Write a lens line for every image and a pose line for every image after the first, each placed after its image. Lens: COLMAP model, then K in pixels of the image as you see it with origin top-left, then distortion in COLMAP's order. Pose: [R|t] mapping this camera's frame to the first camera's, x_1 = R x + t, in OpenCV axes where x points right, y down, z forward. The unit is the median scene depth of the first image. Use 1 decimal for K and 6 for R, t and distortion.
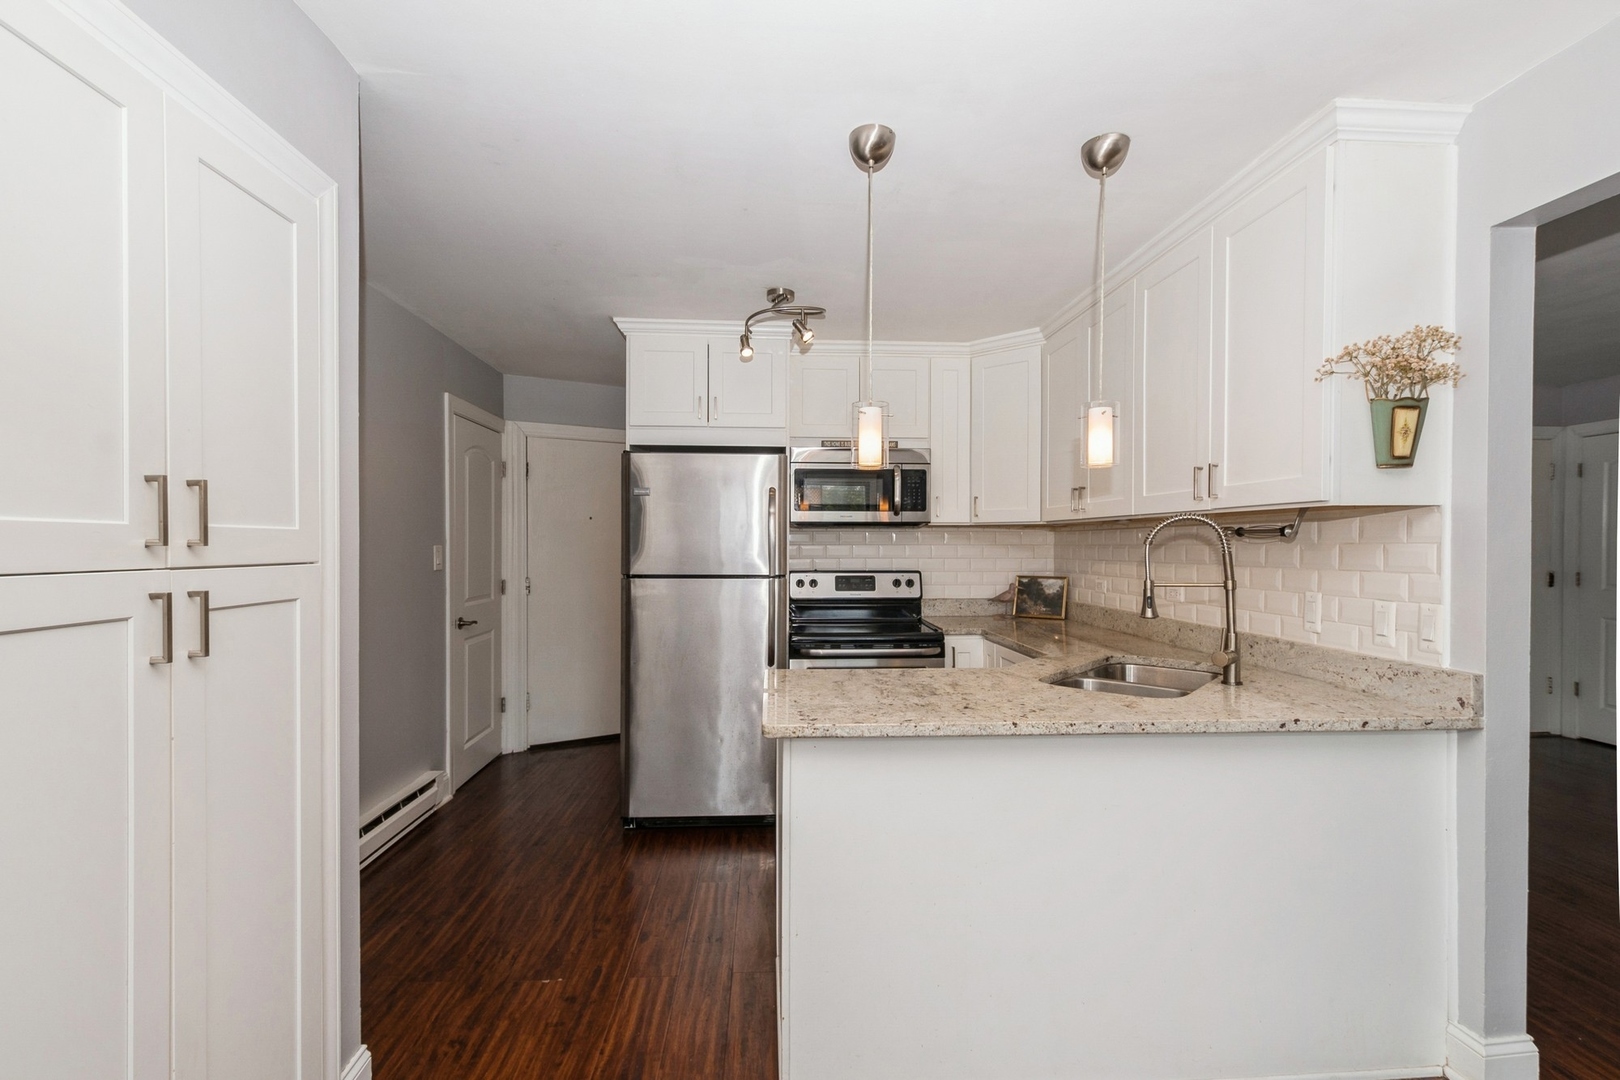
lens RADIAL K [[724.9, 0, 810.7], [0, 724.9, 542.9], [0, 0, 1]] dist [0.004874, -0.004293]
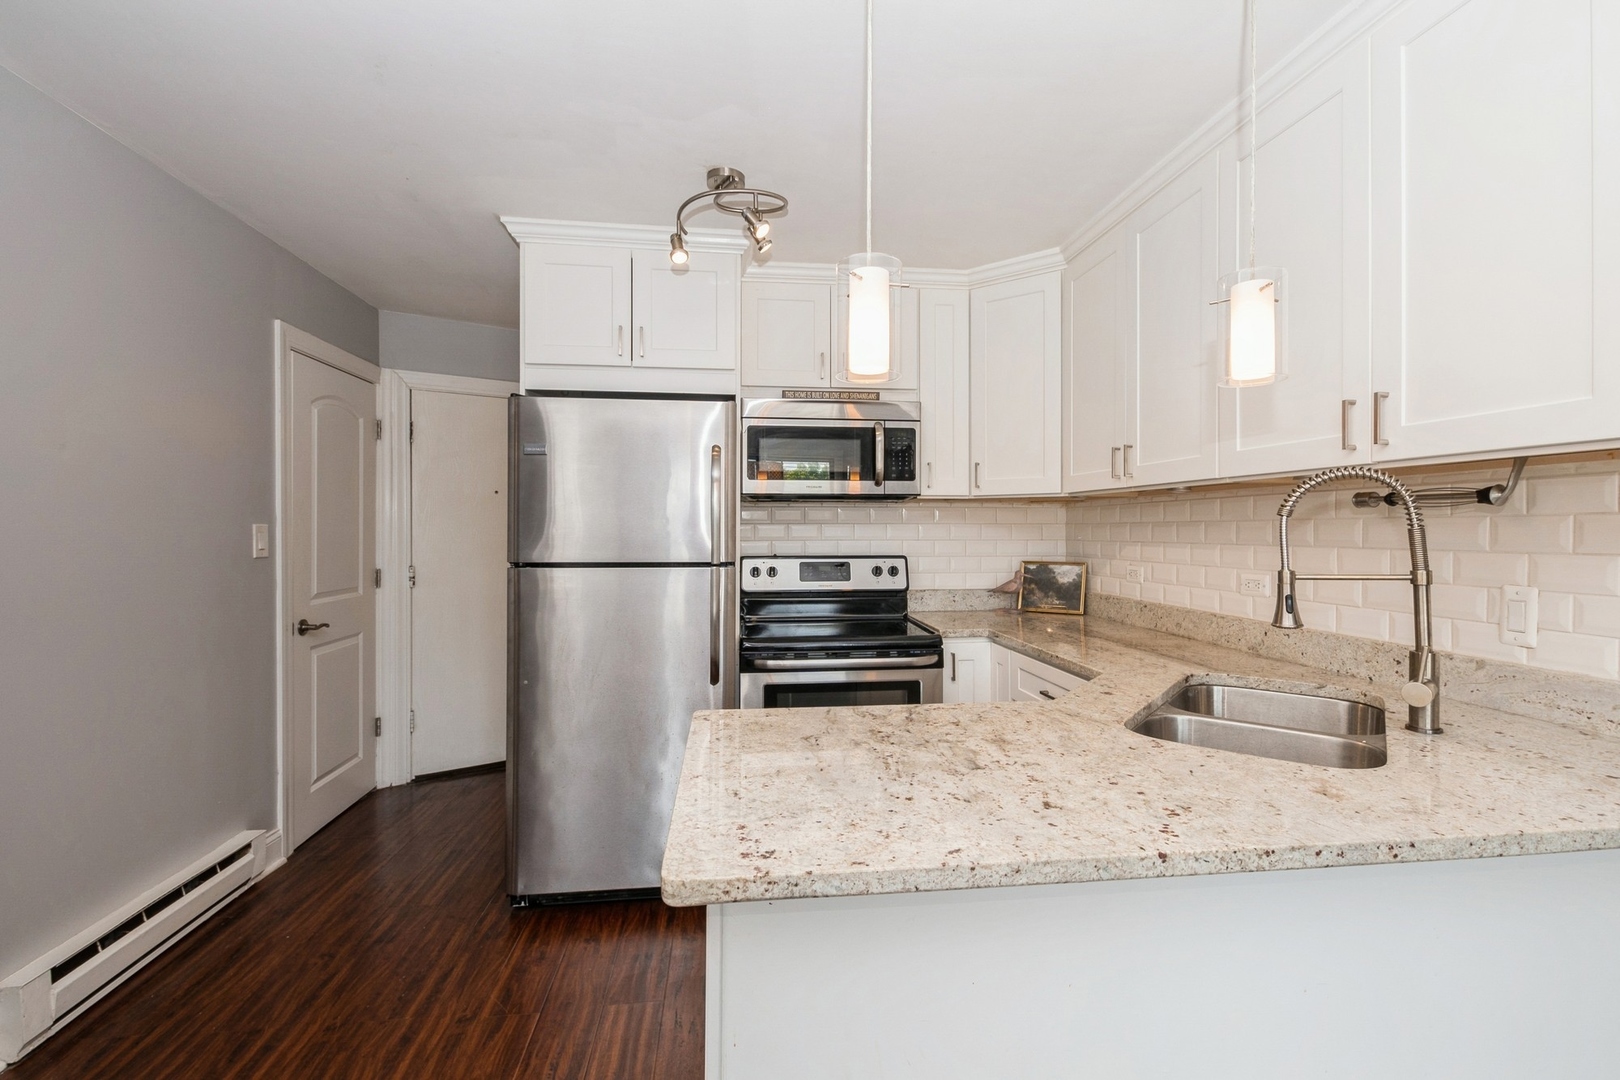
lens RADIAL K [[724.9, 0, 812.6], [0, 724.9, 528.0], [0, 0, 1]] dist [0.004874, -0.004293]
pose [[0.997445, -0.000779, 0.071432, -0.006829], [0.000904, 0.999998, -0.001715, 0.007762], [-0.071430, 0.001775, 0.997444, 0.175005]]
